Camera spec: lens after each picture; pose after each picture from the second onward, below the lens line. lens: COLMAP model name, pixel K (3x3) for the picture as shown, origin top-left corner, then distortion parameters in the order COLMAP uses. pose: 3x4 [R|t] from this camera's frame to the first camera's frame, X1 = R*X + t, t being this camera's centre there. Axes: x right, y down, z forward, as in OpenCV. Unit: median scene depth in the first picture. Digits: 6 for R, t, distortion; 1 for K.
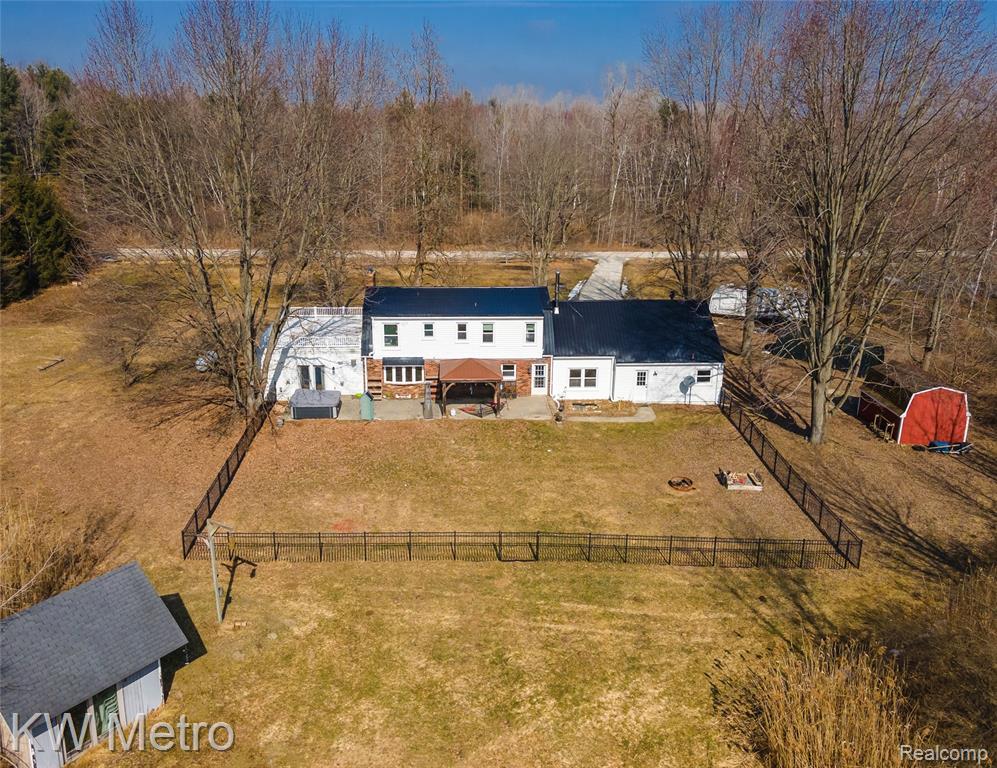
lens RADIAL K [[818.0, 0, 490.6], [0, 818.0, 387.1], [0, 0, 1]] dist [0.041003, 0.008121]
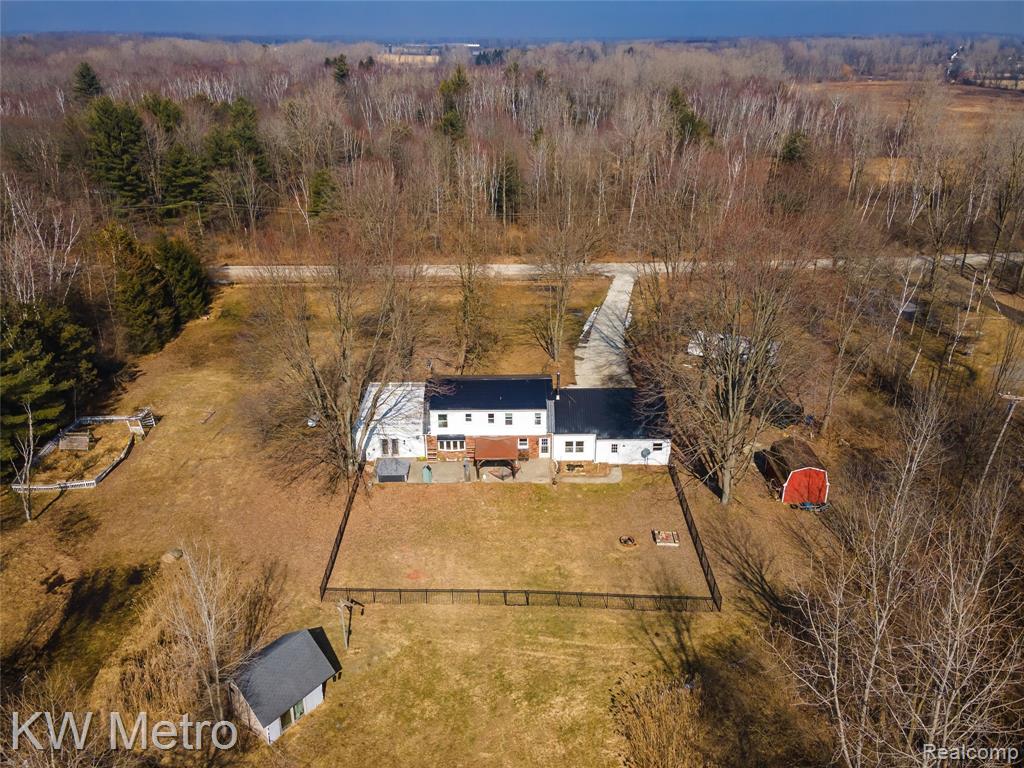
lens RADIAL K [[759.7, 0, 512.4], [0, 759.7, 381.8], [0, 0, 1]] dist [0.035275, 0.007960]
pose [[0.999180, 0.006762, -0.039910, 0.068889], [-0.002293, 0.993822, 0.110958, -0.341447], [0.040414, -0.110775, 0.993023, -0.413308]]
